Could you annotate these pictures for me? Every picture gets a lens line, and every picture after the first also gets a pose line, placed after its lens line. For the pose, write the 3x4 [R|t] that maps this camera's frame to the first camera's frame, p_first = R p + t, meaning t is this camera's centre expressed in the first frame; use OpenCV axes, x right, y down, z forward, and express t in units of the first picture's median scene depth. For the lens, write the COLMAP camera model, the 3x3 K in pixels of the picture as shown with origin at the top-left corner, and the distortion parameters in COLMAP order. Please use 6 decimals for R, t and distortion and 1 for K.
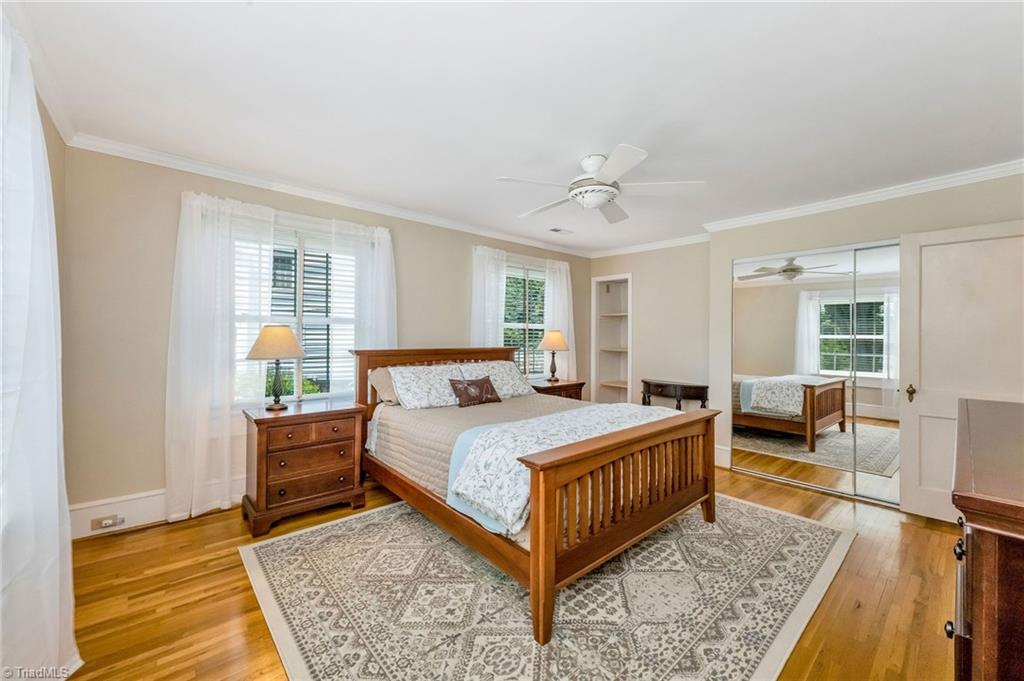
lens RADIAL K [[407.0, 0, 515.3], [0, 407.0, 335.6], [0, 0, 1]] dist [0.000622, 0.000433]
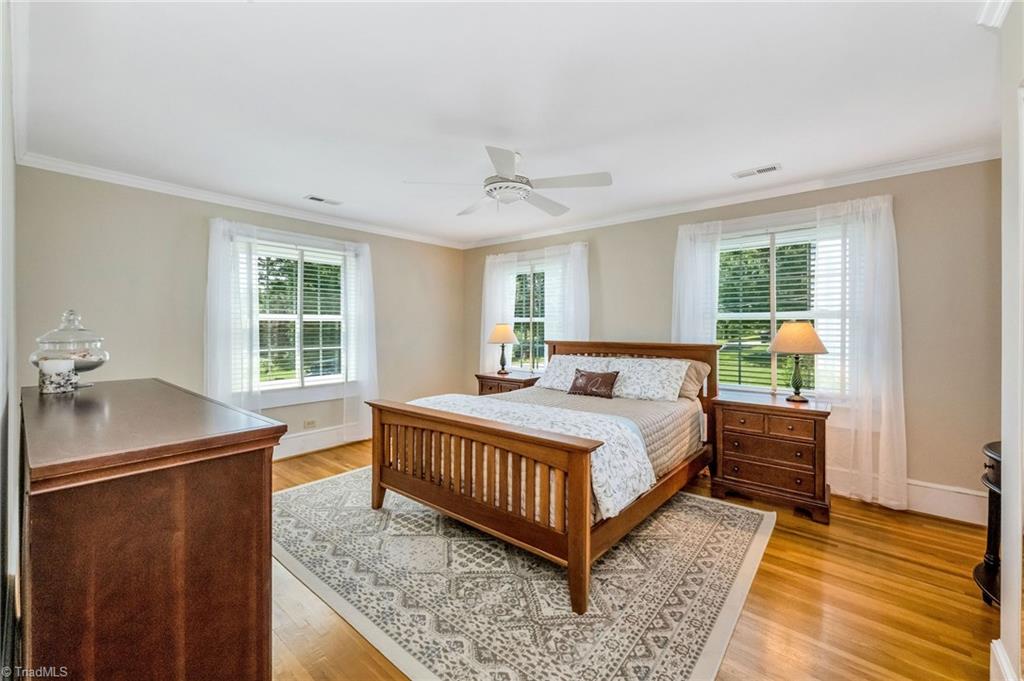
lens RADIAL K [[407.0, 0, 516.3], [0, 407.0, 343.1], [0, 0, 1]] dist [0.000622, 0.000433]
pose [[0.151547, 0.037644, -0.987733, 1.223390], [0.010241, 0.999161, 0.039651, -0.015249], [0.988397, -0.016125, 0.151034, 0.883473]]
